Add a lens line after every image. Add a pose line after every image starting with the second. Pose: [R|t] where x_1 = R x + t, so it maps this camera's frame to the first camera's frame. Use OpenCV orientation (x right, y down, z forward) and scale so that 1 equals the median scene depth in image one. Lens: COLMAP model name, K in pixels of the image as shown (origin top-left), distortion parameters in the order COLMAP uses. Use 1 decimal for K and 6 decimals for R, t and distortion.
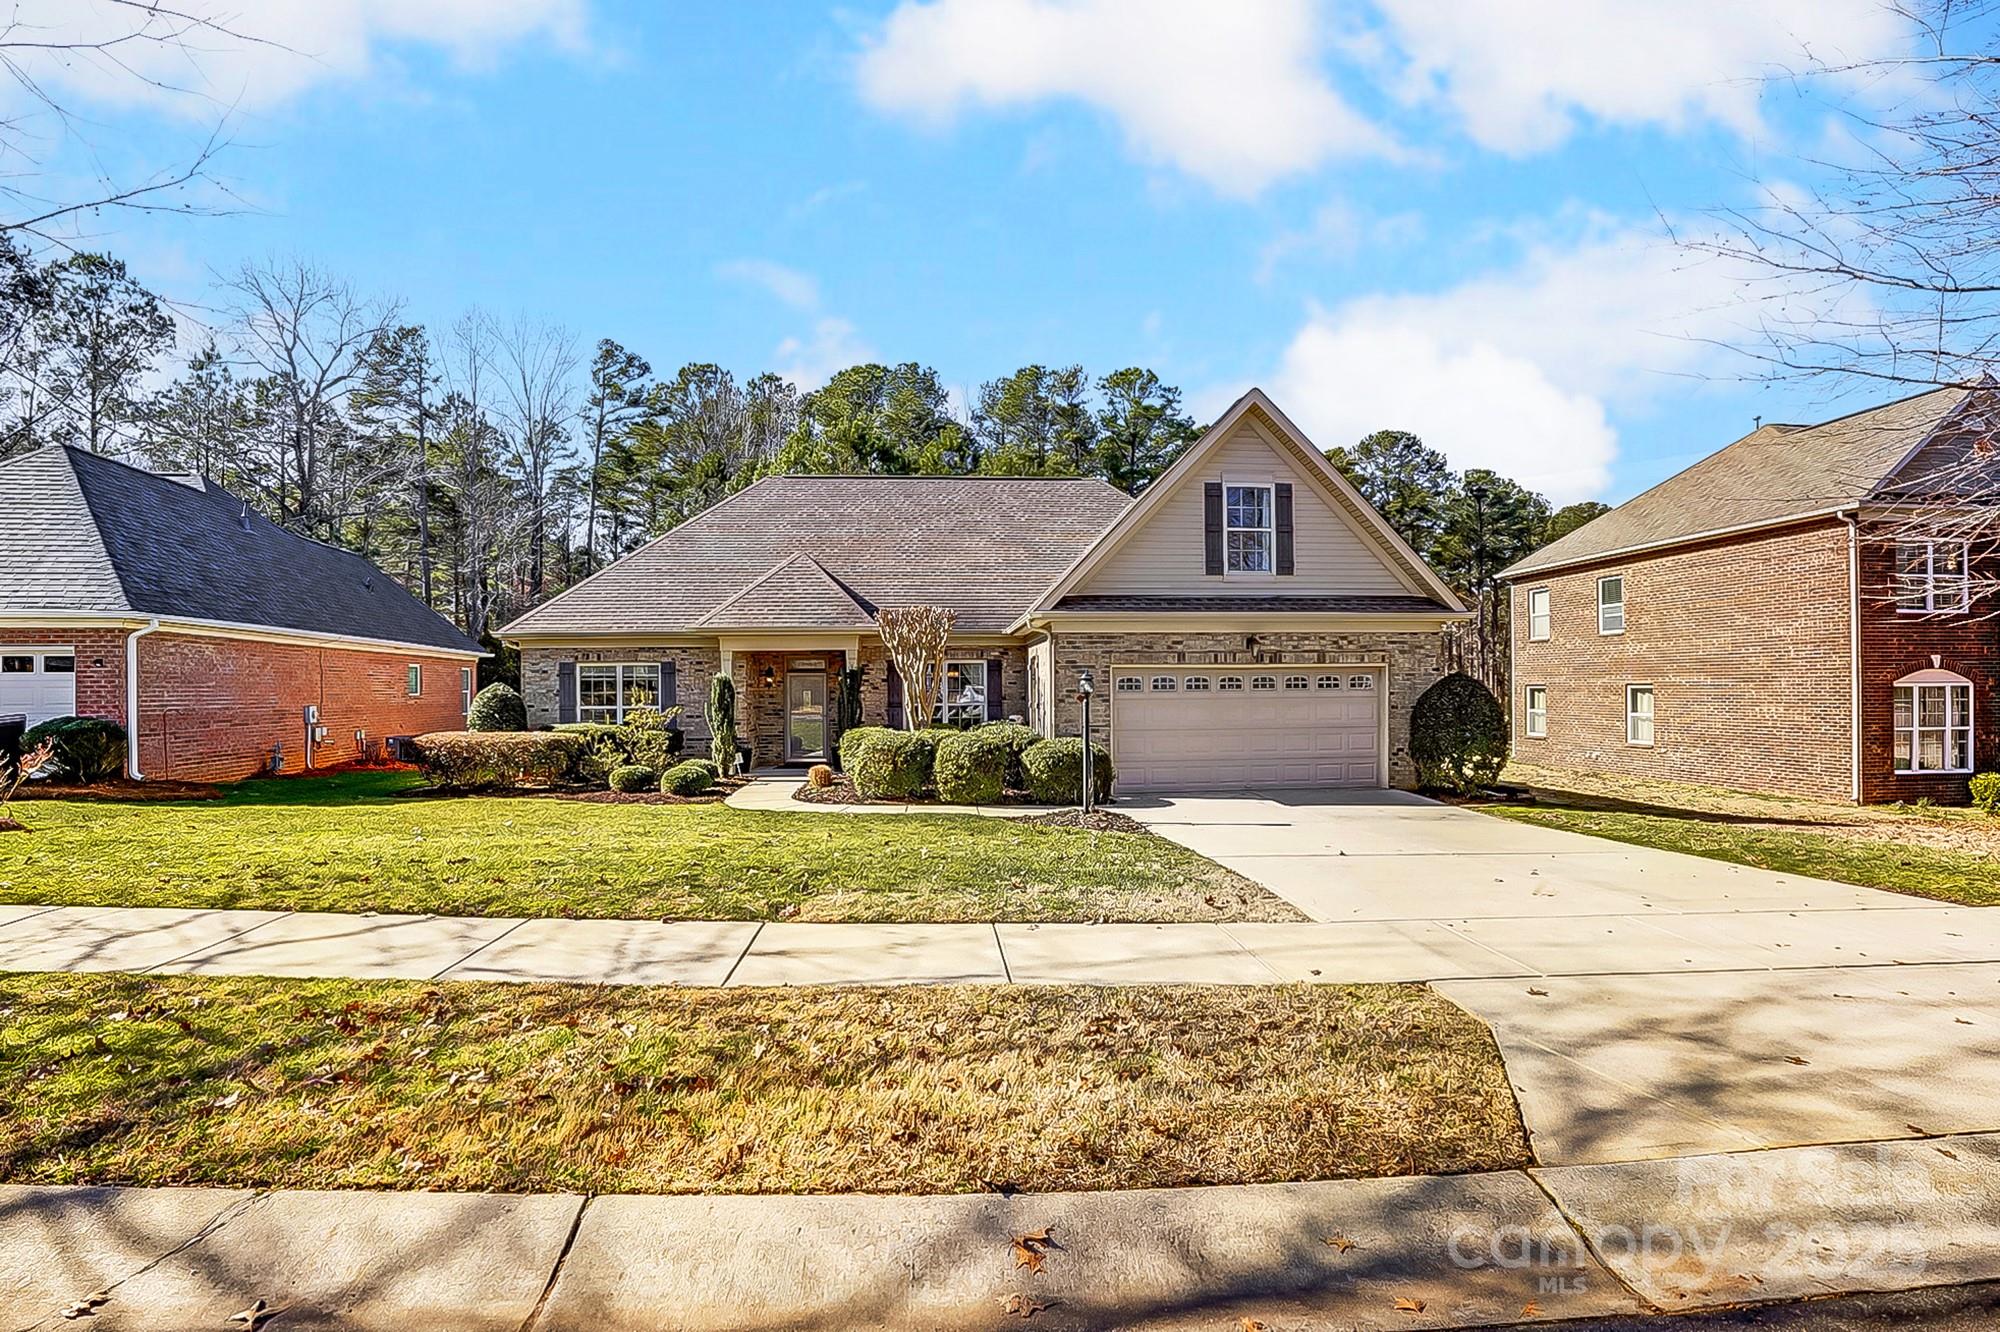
lens RADIAL K [[883.3, 0, 997.8], [0, 883.3, 674.8], [0, 0, 1]] dist [-0.052994, 0.001345]
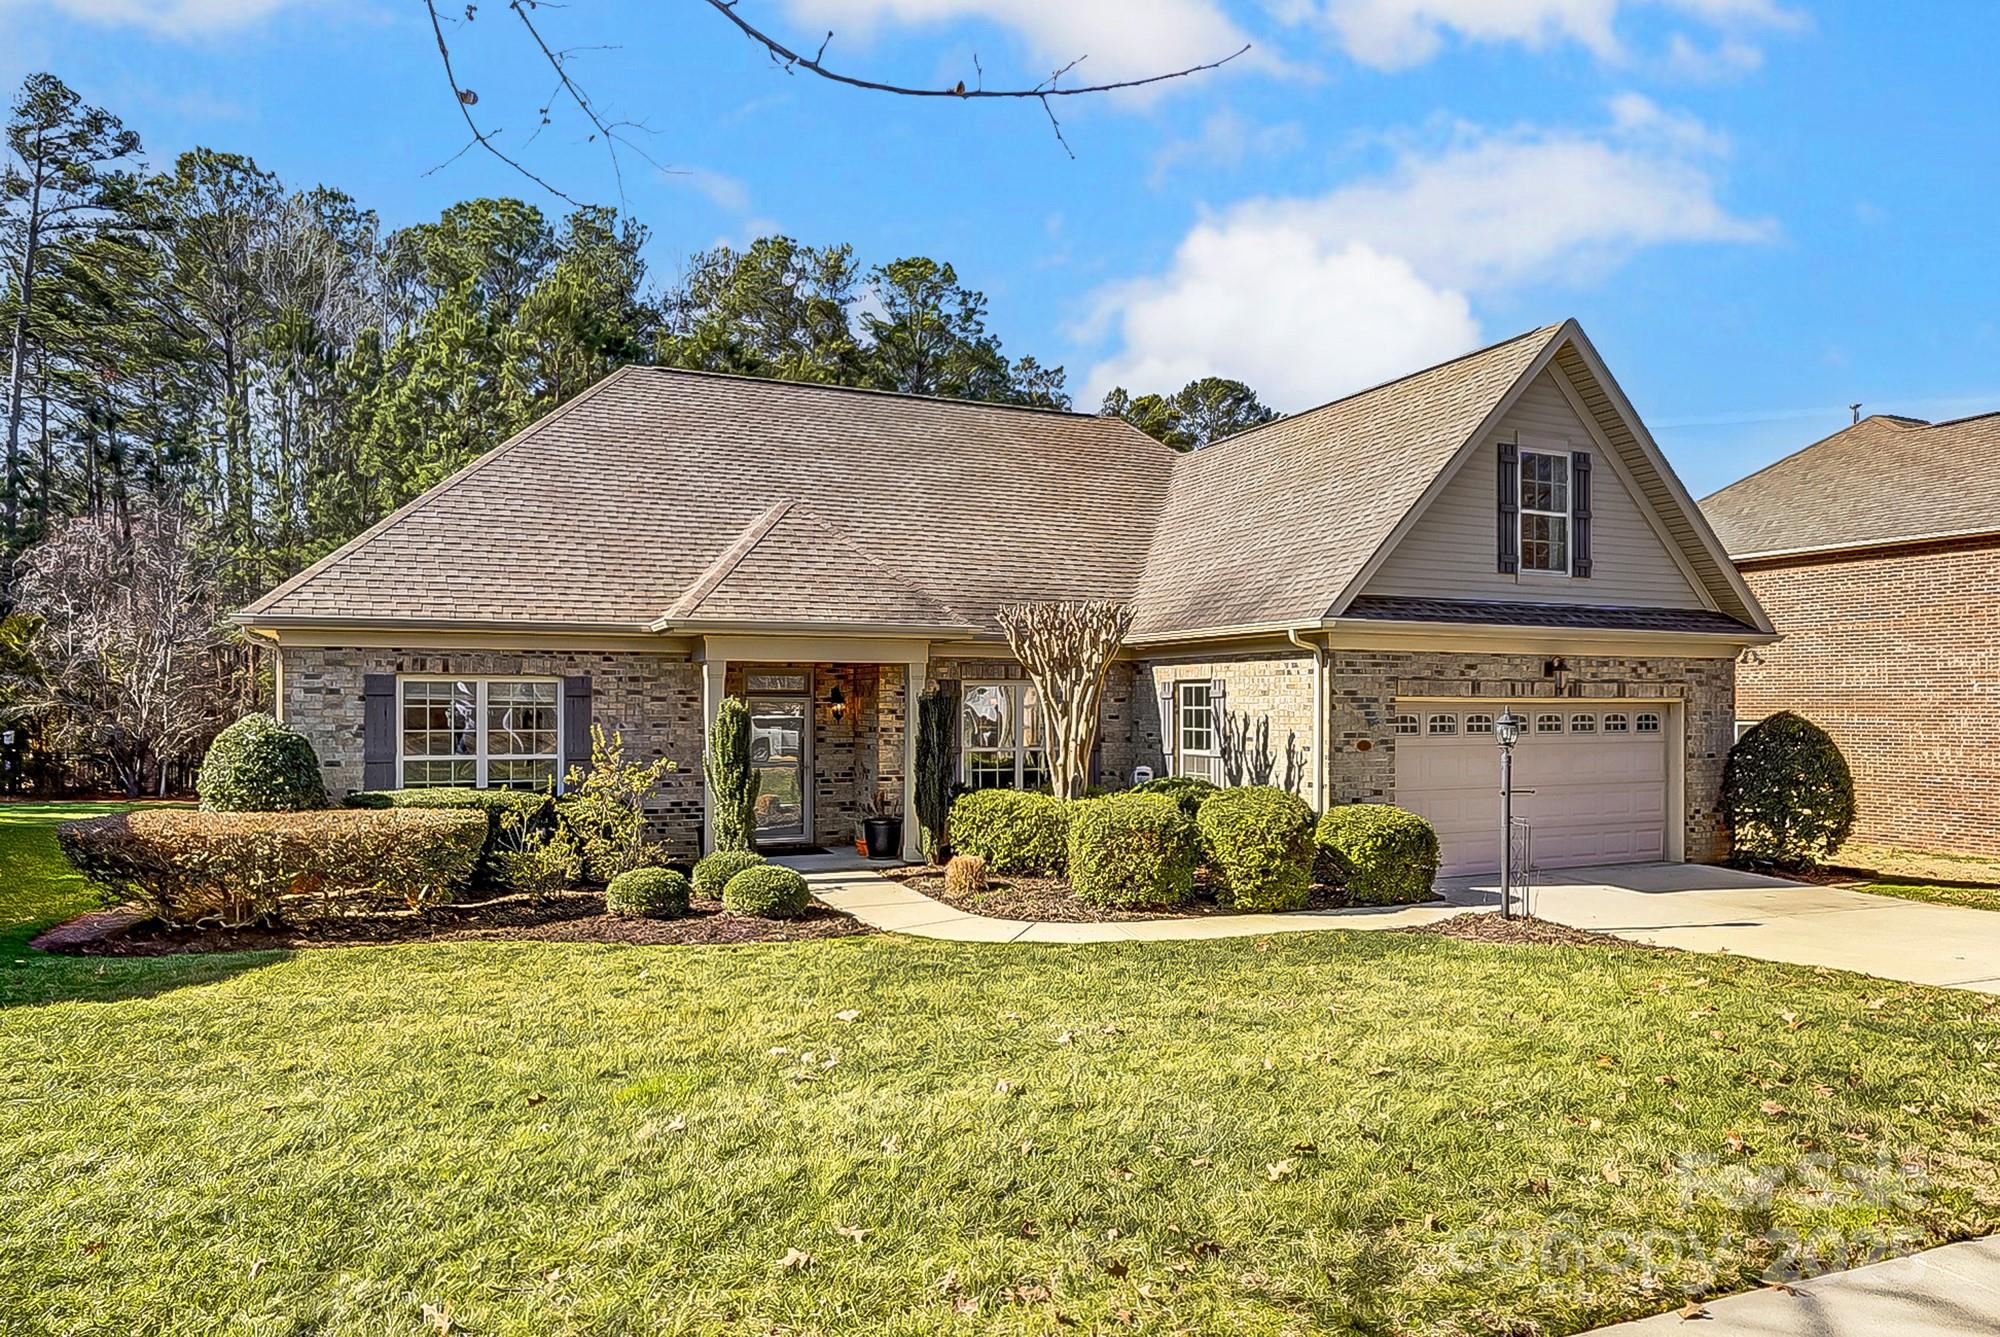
lens RADIAL K [[1226.4, 0, 998.0], [0, 1226.4, 687.9], [0, 0, 1]] dist [-0.003232, 0.004792]
pose [[0.941042, 0.013334, 0.338025, -0.389769], [-0.013663, 0.999906, -0.001406, -0.010289], [-0.338012, -0.003296, 0.941136, 0.159358]]
